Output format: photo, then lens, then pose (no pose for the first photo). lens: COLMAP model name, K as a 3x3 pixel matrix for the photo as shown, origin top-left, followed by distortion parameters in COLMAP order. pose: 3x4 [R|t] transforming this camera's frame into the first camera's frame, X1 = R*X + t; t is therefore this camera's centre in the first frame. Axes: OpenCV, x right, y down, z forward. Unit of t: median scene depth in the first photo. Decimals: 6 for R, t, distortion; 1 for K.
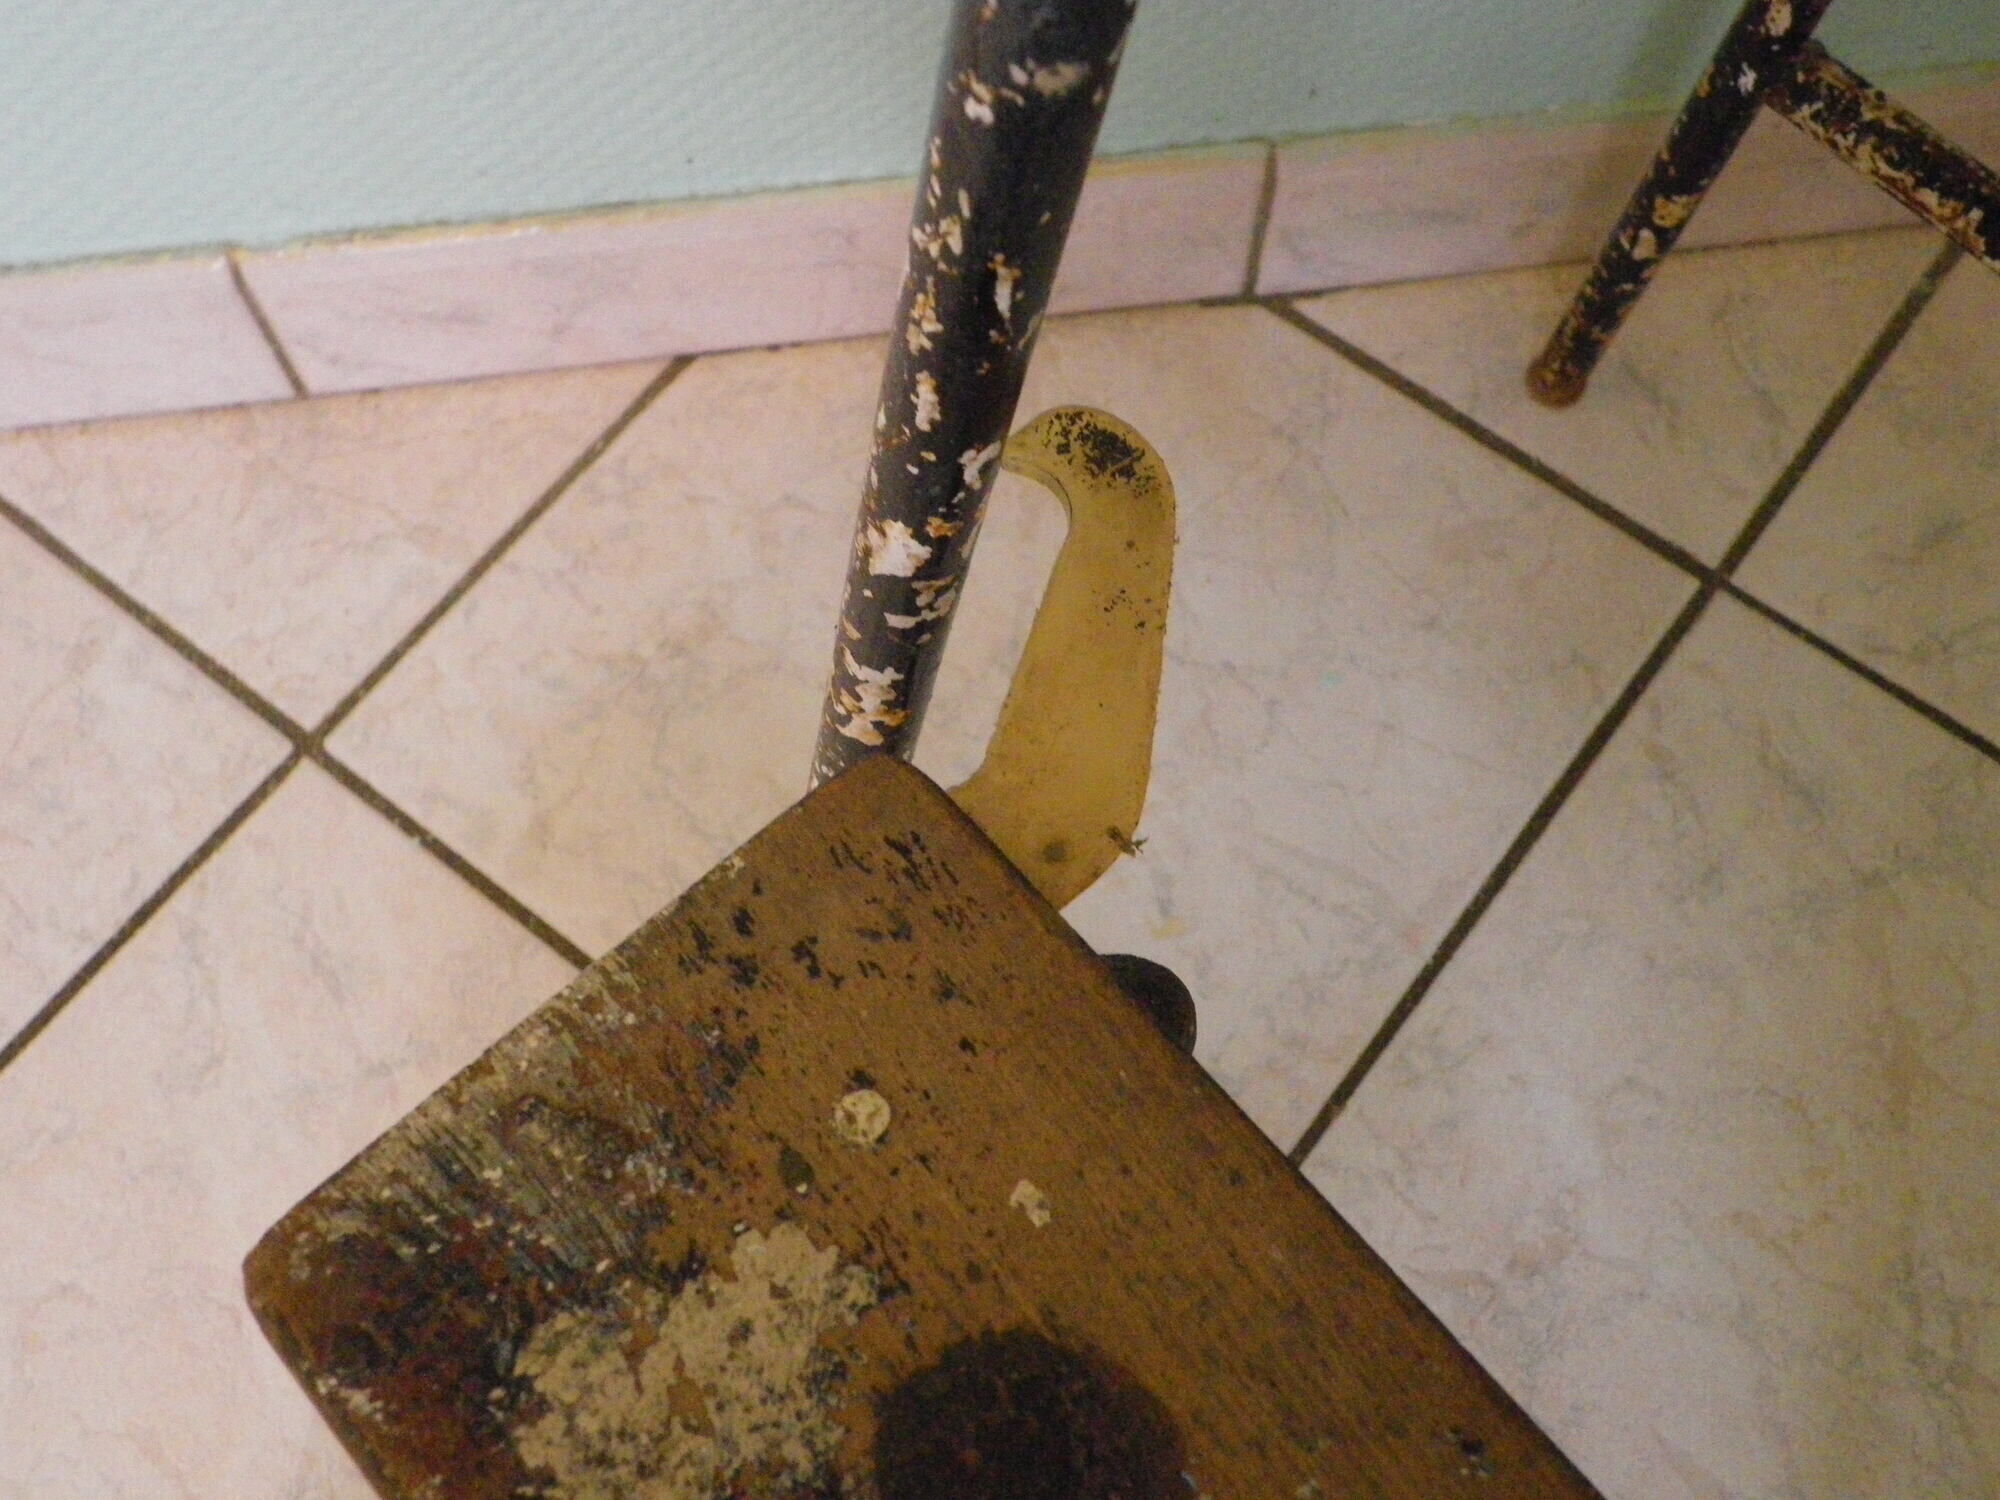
lens RADIAL K [[2217.2, 0, 1000.0], [0, 2217.2, 750.0], [0, 0, 1]] dist [0.005723, 0.014250]
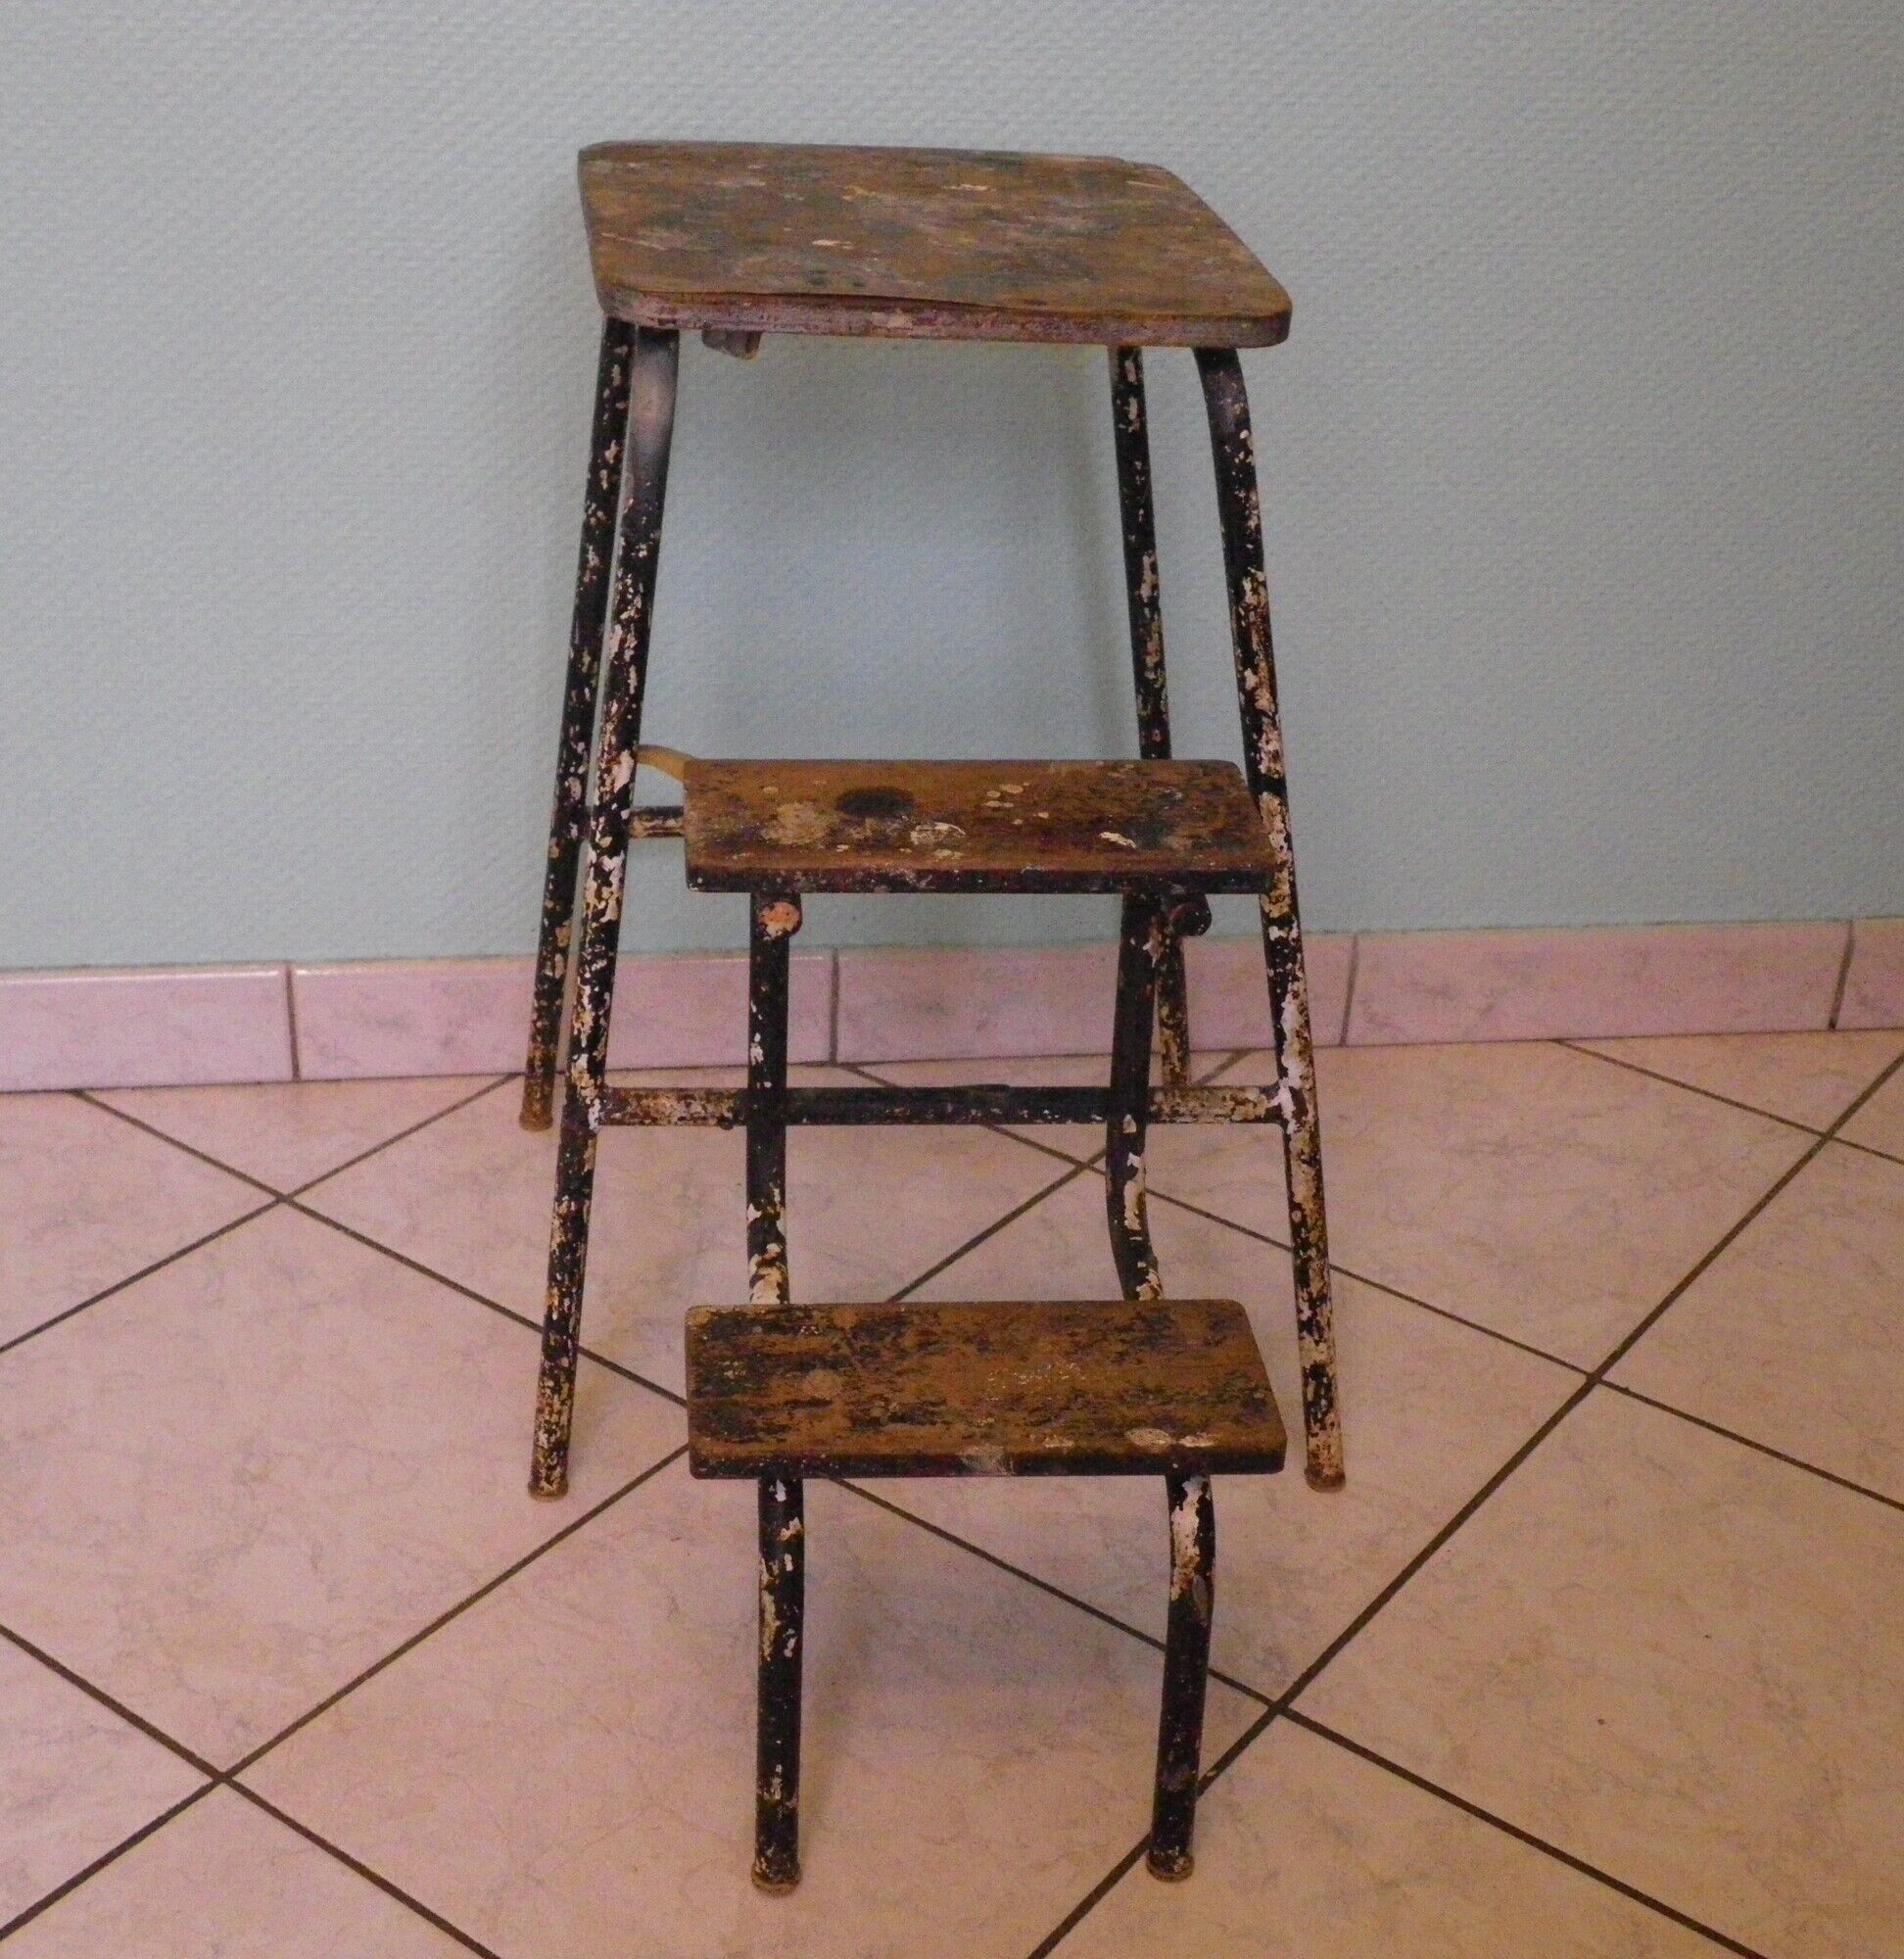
lens RADIAL K [[2931.0, 0, 899.1], [0, 2931.0, 981.0], [0, 0, 1]] dist [0.011382, -0.024806]
pose [[0.999436, 0.029155, 0.016651, 0.135517], [-0.011929, 0.771935, -0.635590, 1.356506], [-0.031384, 0.635033, 0.771847, -0.939266]]
